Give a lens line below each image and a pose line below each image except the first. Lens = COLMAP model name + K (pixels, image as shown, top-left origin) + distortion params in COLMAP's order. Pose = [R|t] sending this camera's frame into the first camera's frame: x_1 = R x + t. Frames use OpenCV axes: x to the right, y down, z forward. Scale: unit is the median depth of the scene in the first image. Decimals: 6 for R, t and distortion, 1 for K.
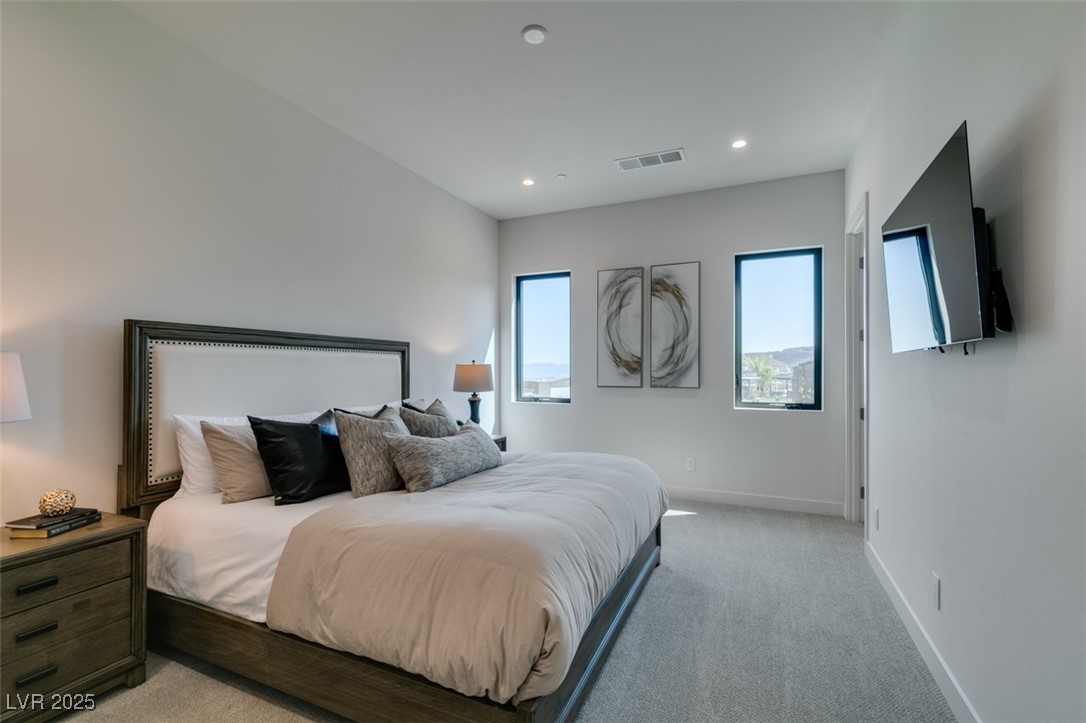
lens RADIAL K [[487.3, 0, 542.8], [0, 487.3, 365.4], [0, 0, 1]] dist [0.009351, -0.000805]
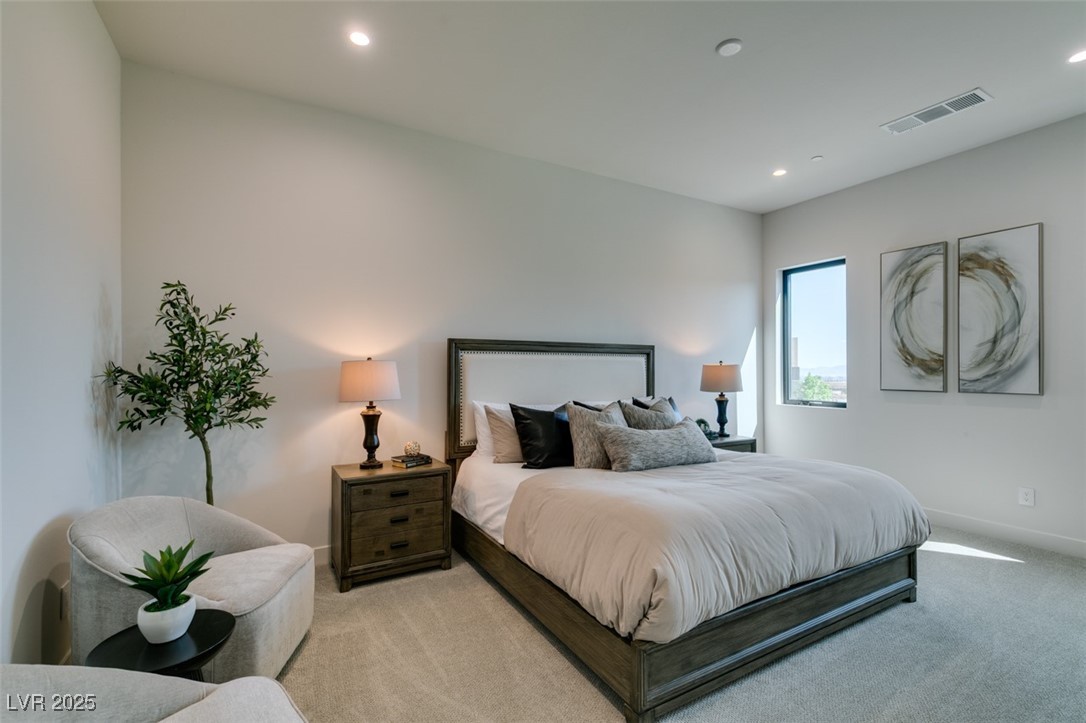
lens RADIAL K [[487.3, 0, 541.1], [0, 487.3, 363.5], [0, 0, 1]] dist [0.009351, -0.000805]
pose [[0.811130, -0.008550, -0.584803, 0.282268], [0.006297, 0.999963, -0.005887, -0.002500], [0.584832, 0.001093, 0.811154, -0.082059]]
